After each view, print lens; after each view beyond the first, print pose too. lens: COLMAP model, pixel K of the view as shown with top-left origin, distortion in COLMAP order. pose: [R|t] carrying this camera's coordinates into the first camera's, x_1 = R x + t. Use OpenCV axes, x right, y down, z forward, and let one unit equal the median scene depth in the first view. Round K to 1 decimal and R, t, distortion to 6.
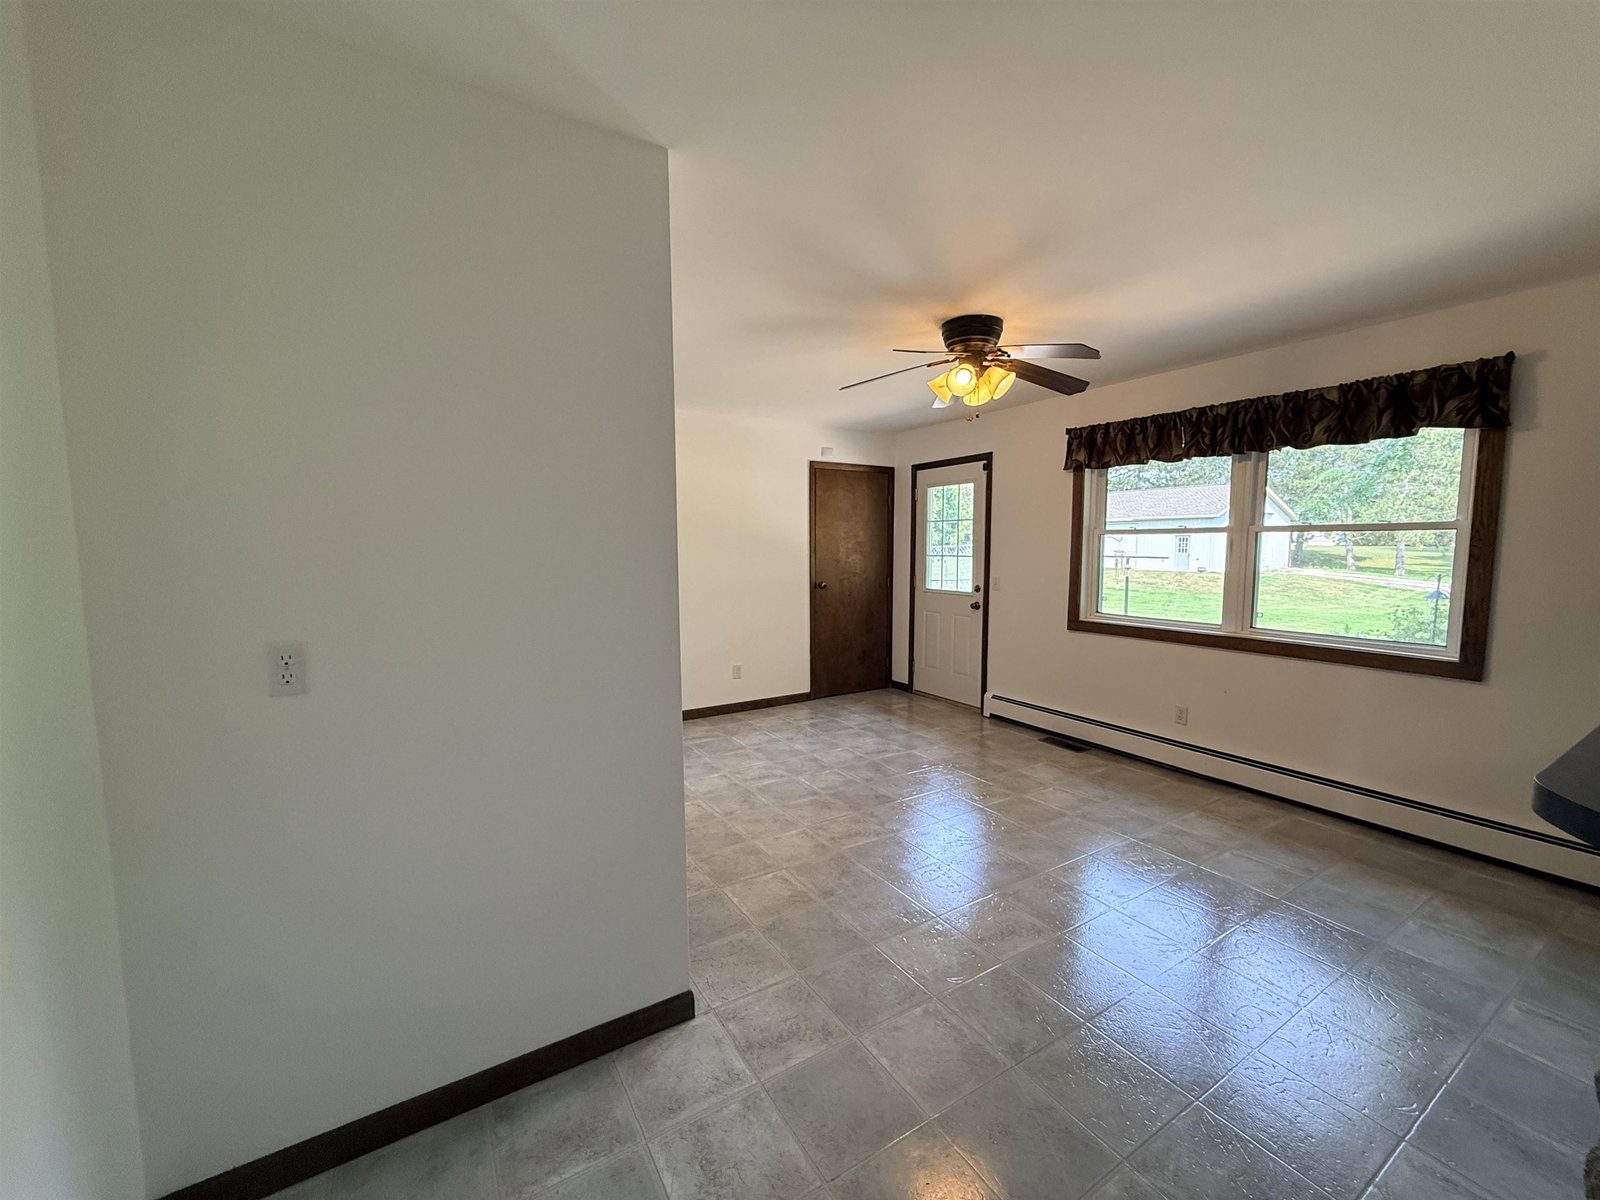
lens RADIAL K [[641.4, 0, 801.7], [0, 641.4, 603.8], [0, 0, 1]] dist [-0.004251, -0.000246]
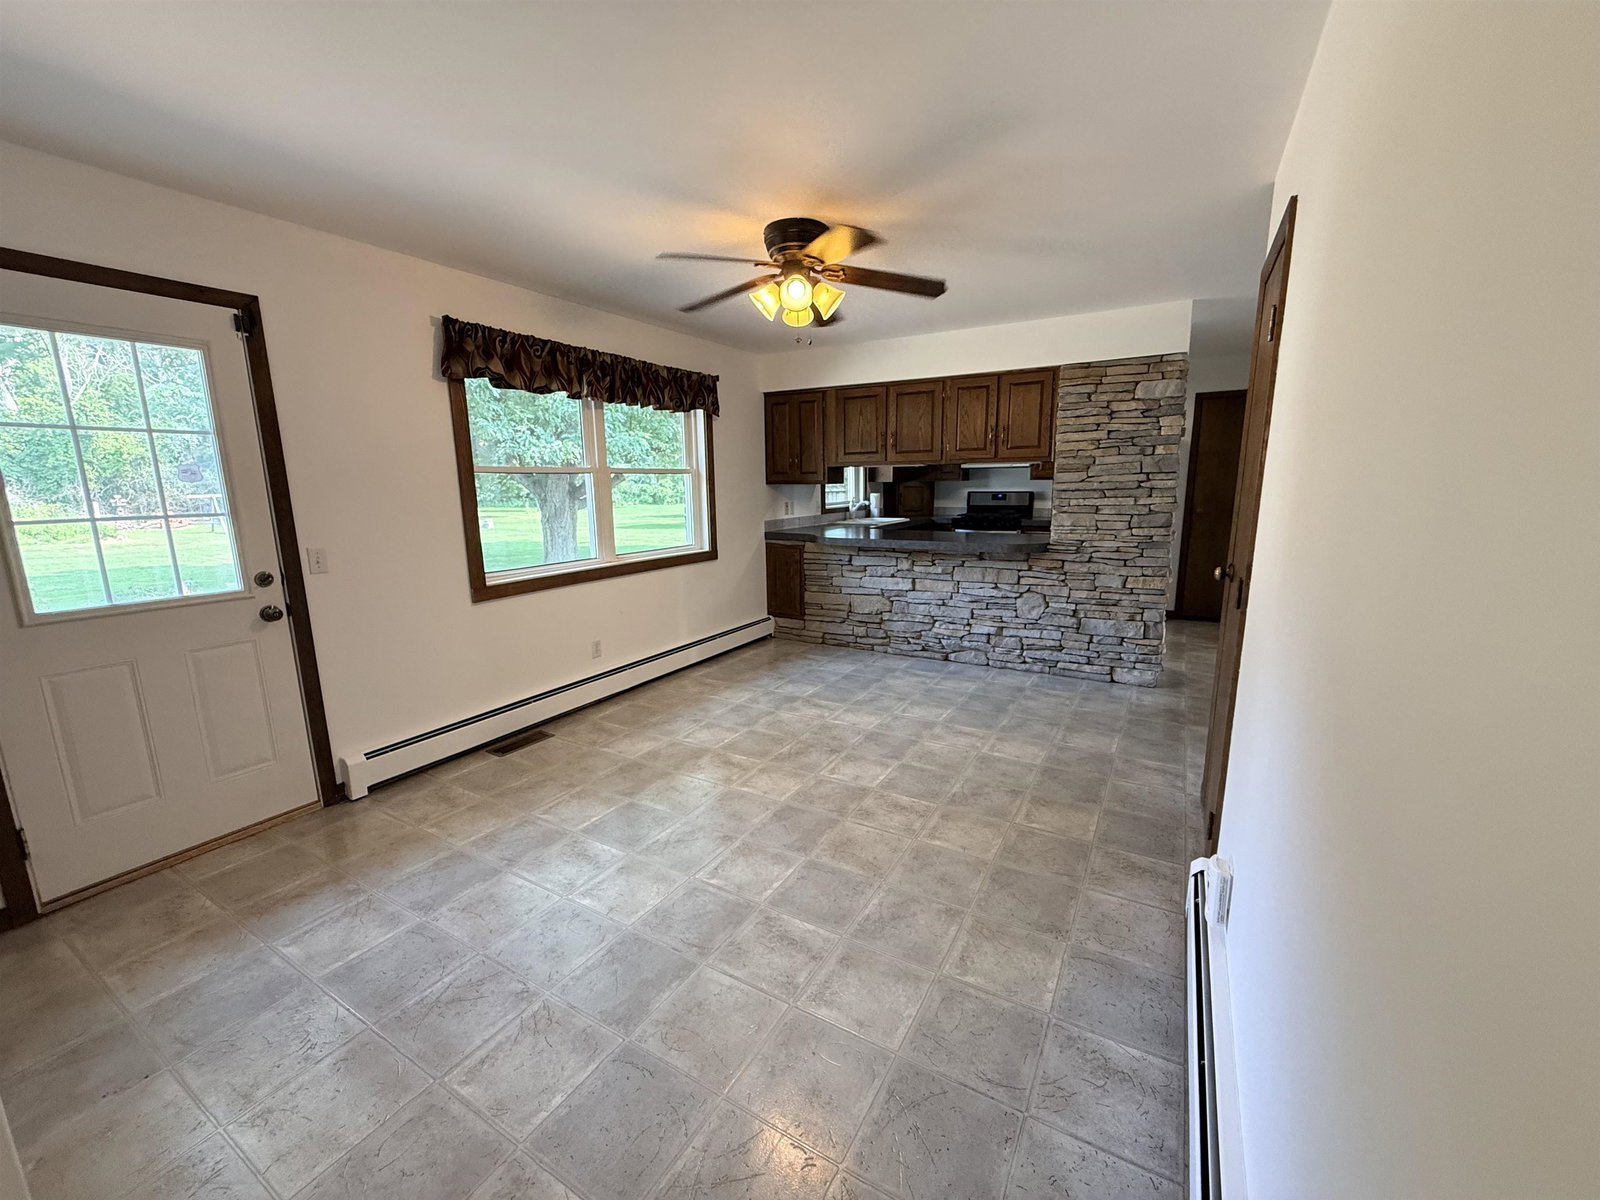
lens RADIAL K [[641.4, 0, 802.1], [0, 641.4, 599.2], [0, 0, 1]] dist [-0.004251, -0.000246]
pose [[-0.468263, -0.153627, 0.870131, -0.433416], [0.095126, 0.970281, 0.222501, -0.098422], [-0.878454, 0.186961, -0.439732, 1.076721]]
